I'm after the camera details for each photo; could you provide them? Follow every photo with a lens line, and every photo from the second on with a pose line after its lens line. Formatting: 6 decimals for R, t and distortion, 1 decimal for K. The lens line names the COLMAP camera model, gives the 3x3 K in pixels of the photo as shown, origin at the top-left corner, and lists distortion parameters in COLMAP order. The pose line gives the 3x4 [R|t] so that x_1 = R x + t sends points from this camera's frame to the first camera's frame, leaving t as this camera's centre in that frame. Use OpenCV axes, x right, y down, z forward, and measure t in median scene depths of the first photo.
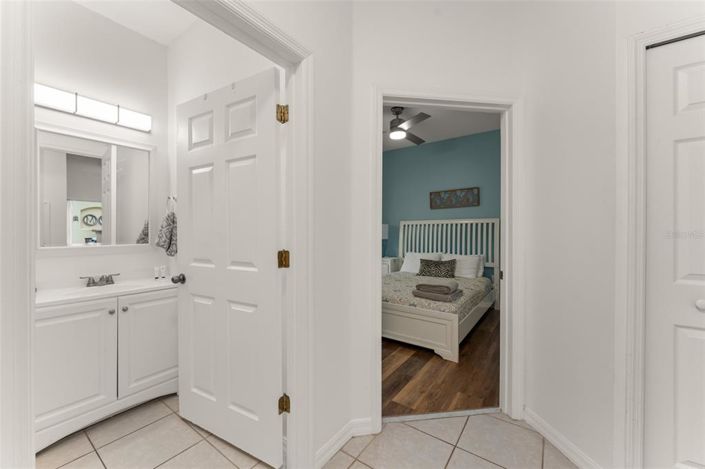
lens RADIAL K [[280.1, 0, 352.3], [0, 280.1, 232.1], [0, 0, 1]] dist [-0.001574, -0.000110]
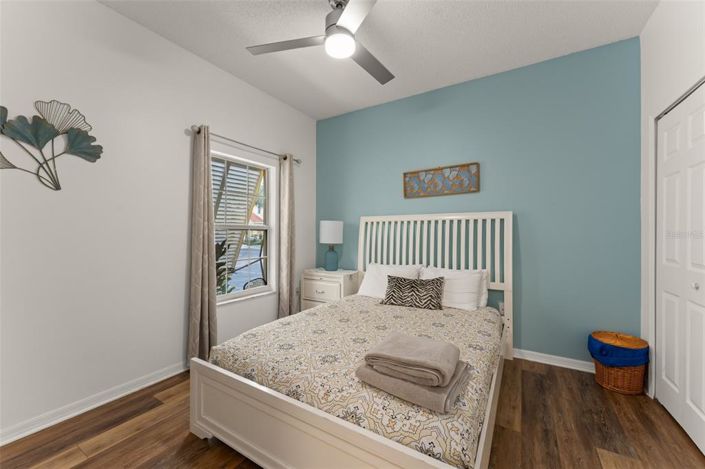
lens RADIAL K [[280.1, 0, 351.2], [0, 280.1, 233.9], [0, 0, 1]] dist [-0.001574, -0.000110]
pose [[0.997523, -0.001230, 0.070324, 0.117971], [0.000345, 0.999921, 0.012599, -0.006858], [-0.070334, -0.012543, 0.997445, 0.383261]]
